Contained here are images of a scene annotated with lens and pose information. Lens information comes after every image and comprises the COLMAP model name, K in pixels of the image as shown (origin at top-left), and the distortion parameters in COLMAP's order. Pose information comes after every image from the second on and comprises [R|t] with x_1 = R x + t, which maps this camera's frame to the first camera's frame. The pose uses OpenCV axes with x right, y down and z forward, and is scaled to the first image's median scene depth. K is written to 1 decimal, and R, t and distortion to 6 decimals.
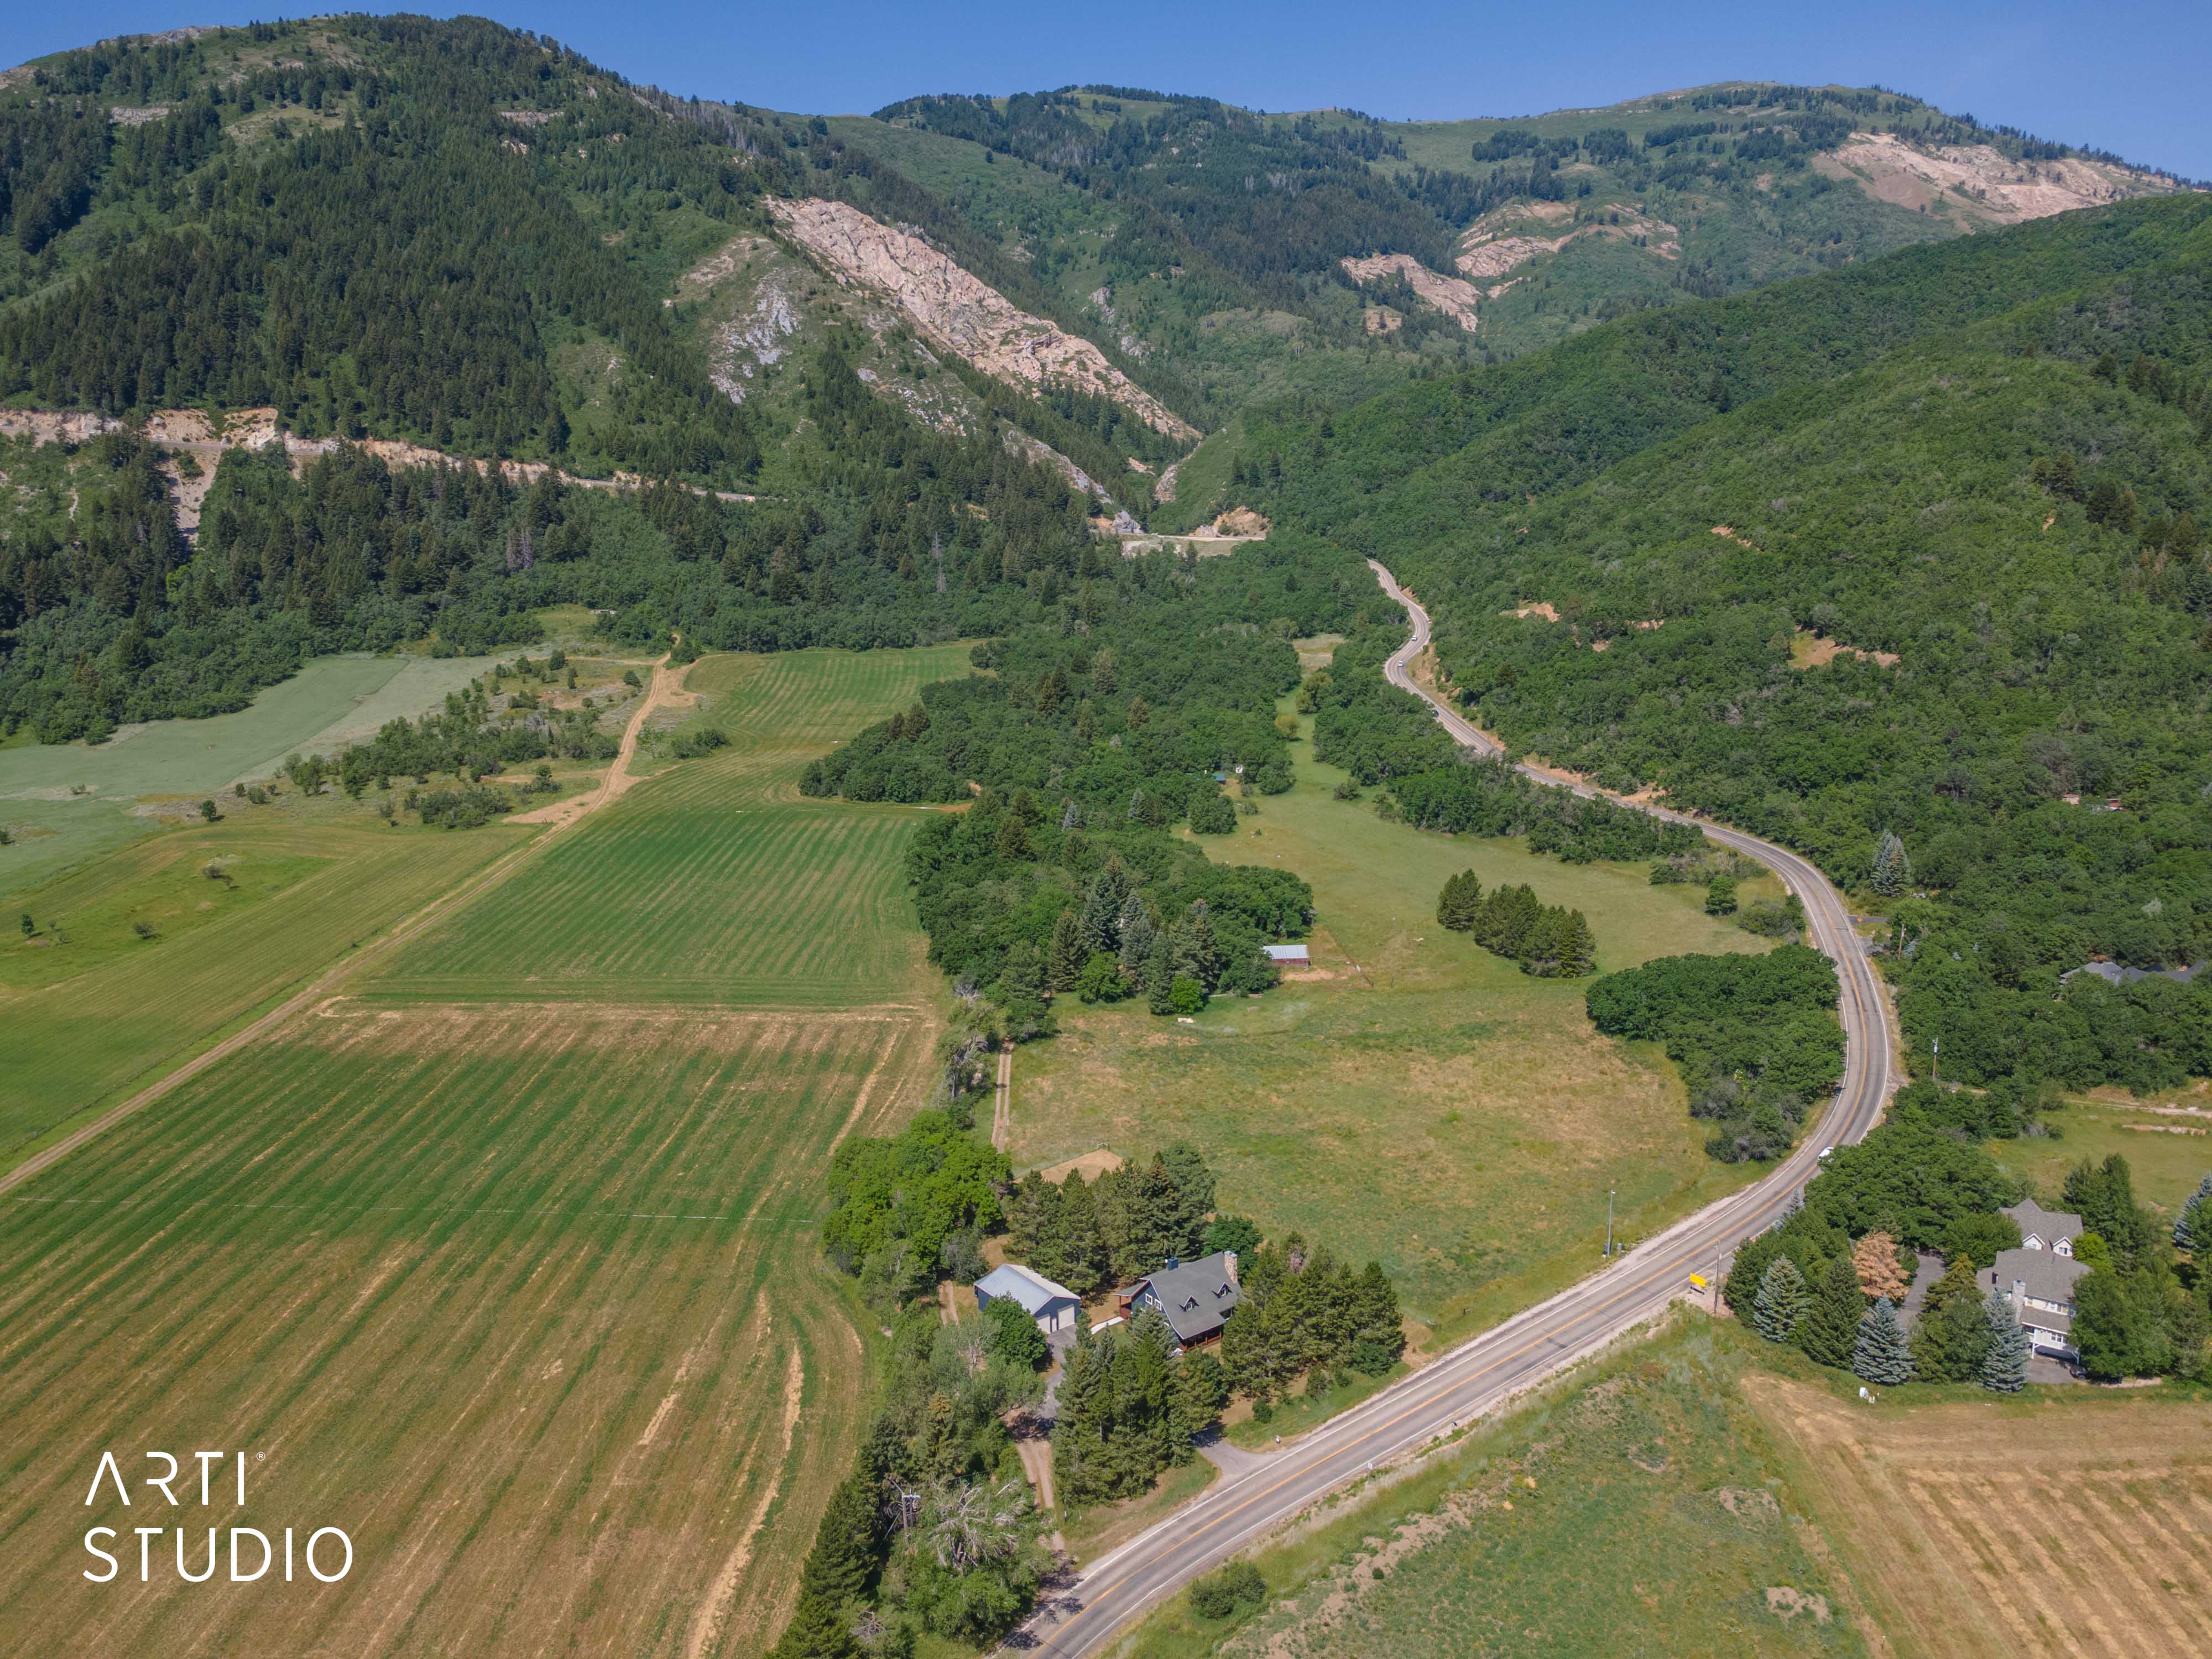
lens RADIAL K [[1607.4, 0, 1096.2], [0, 1607.4, 814.5], [0, 0, 1]] dist [0.039621, 0.033275]
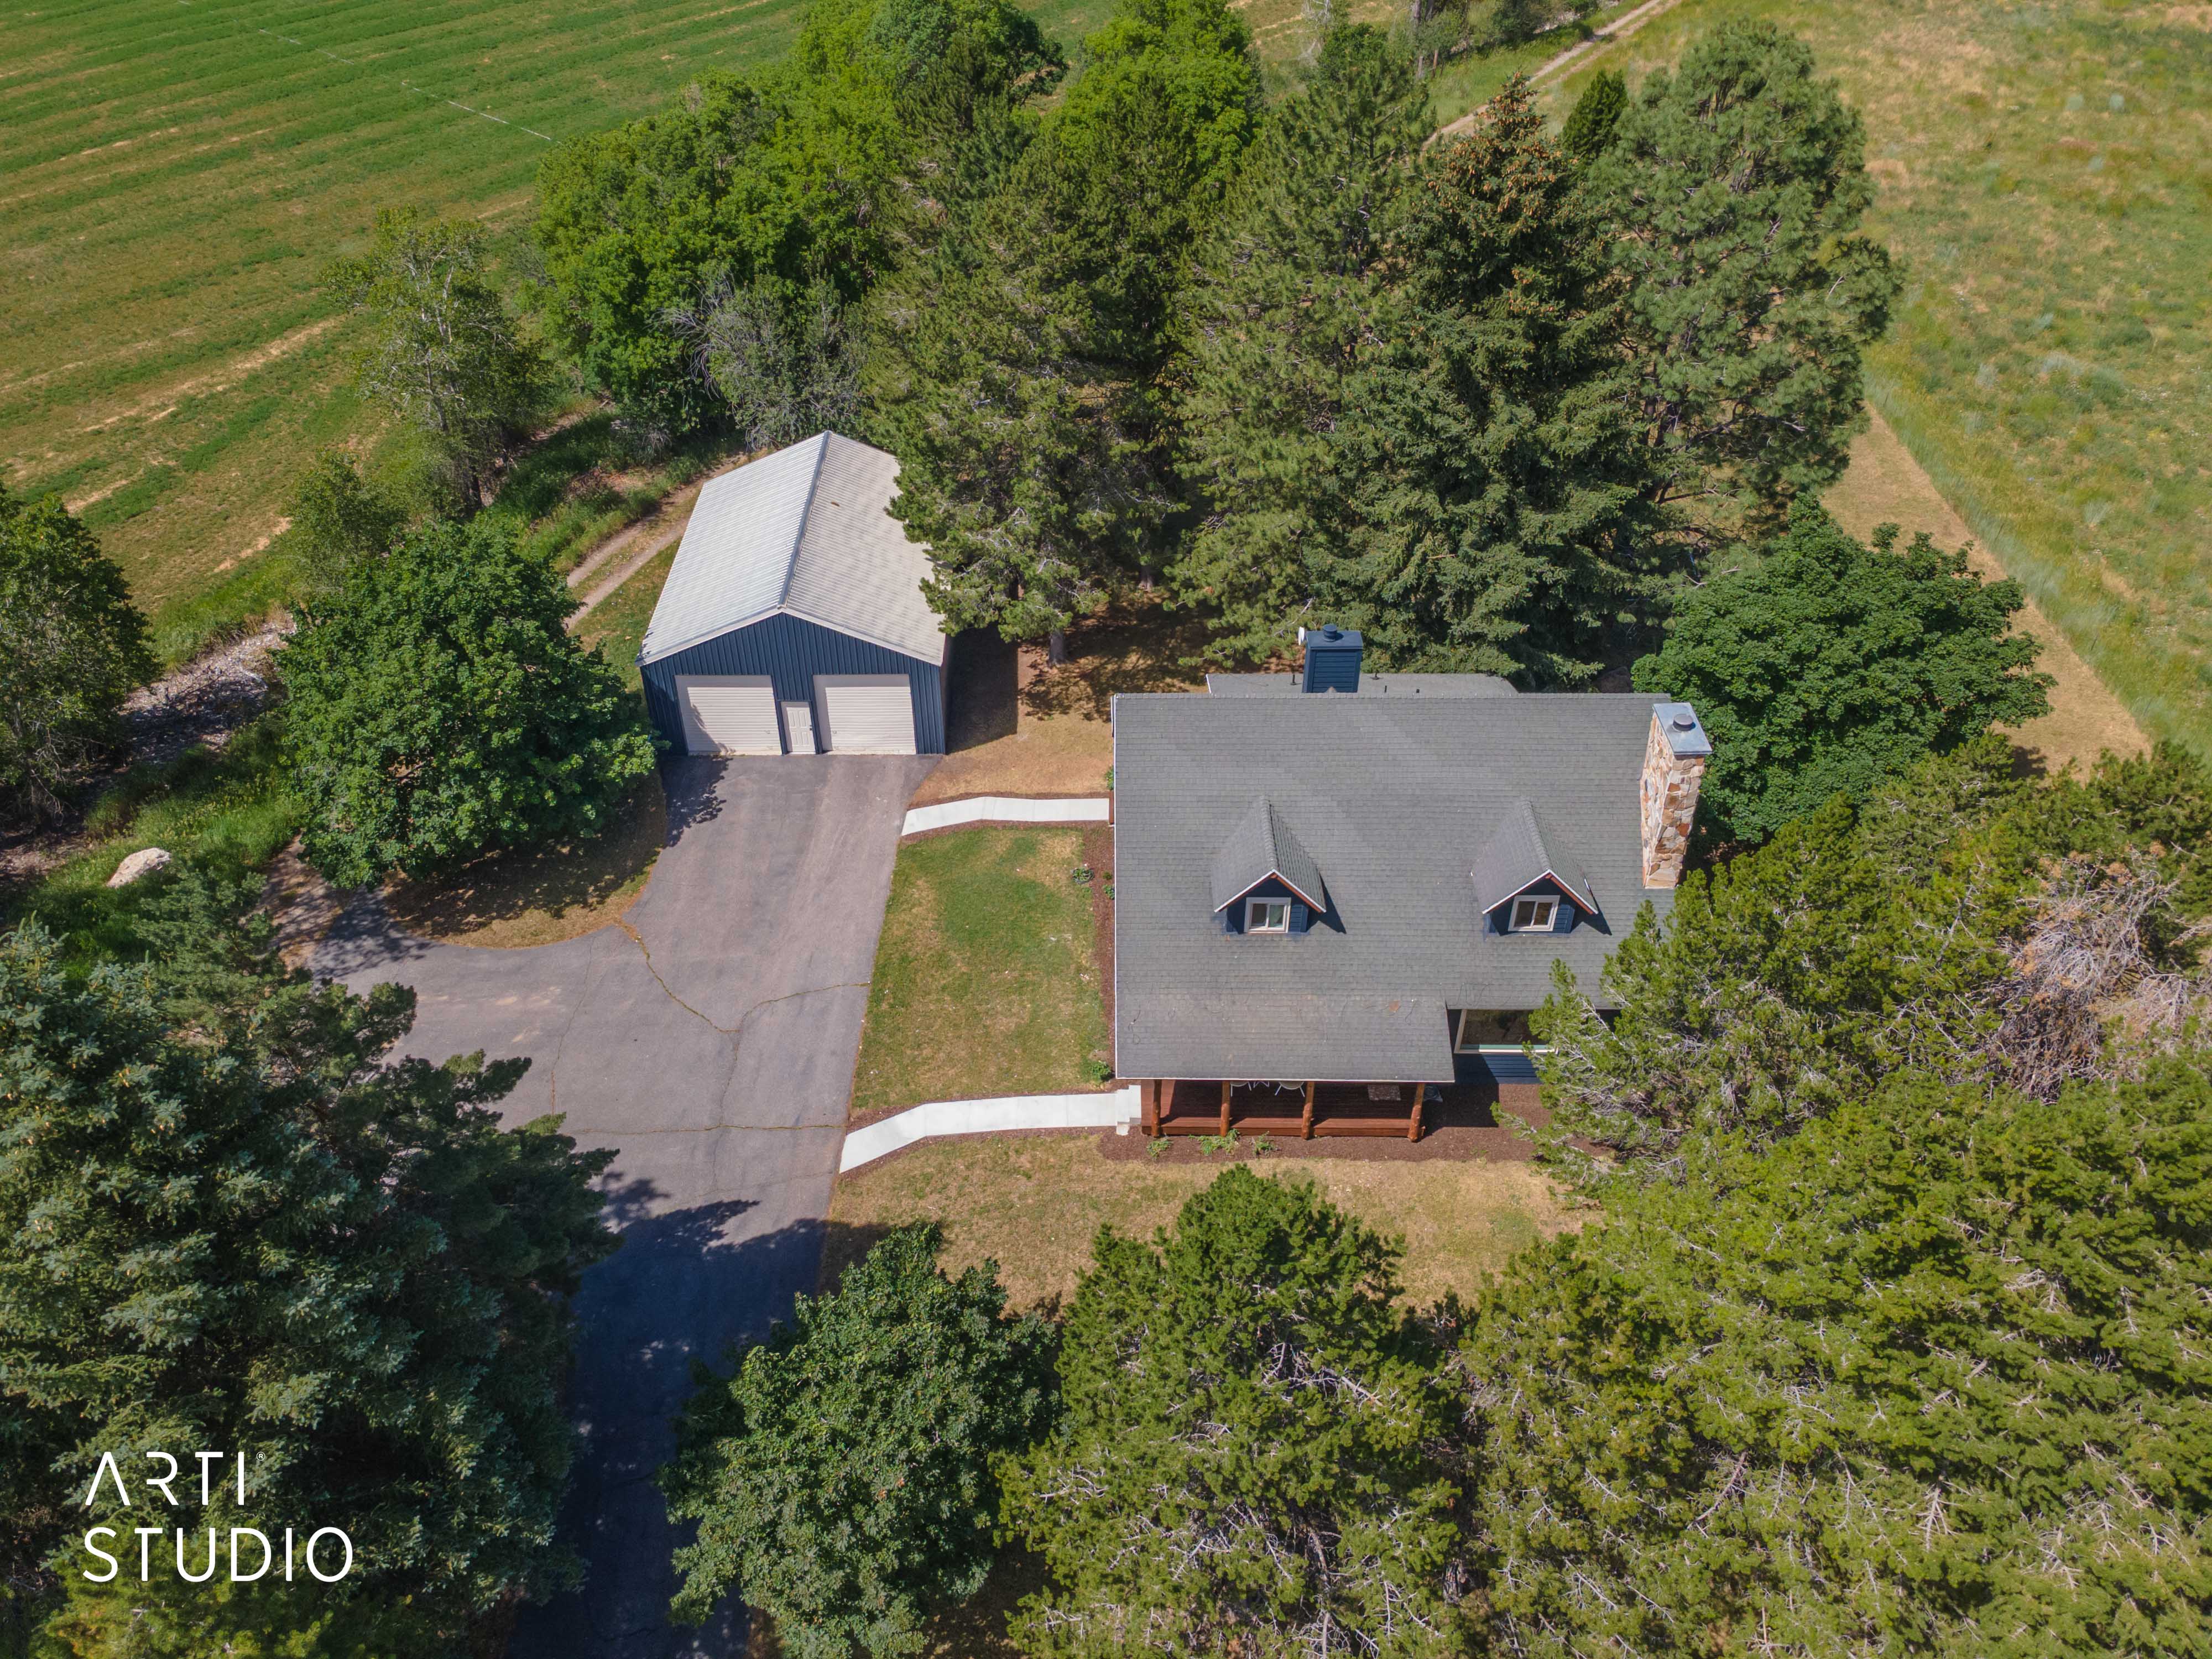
lens RADIAL K [[1635.9, 0, 1093.6], [0, 1635.9, 784.7], [0, 0, 1]] dist [0.053698, 0.001547]
pose [[0.791457, 0.370510, -0.486125, 0.030221], [-0.118056, 0.873018, 0.473183, 0.052624], [0.599716, -0.317113, 0.734697, 0.213965]]
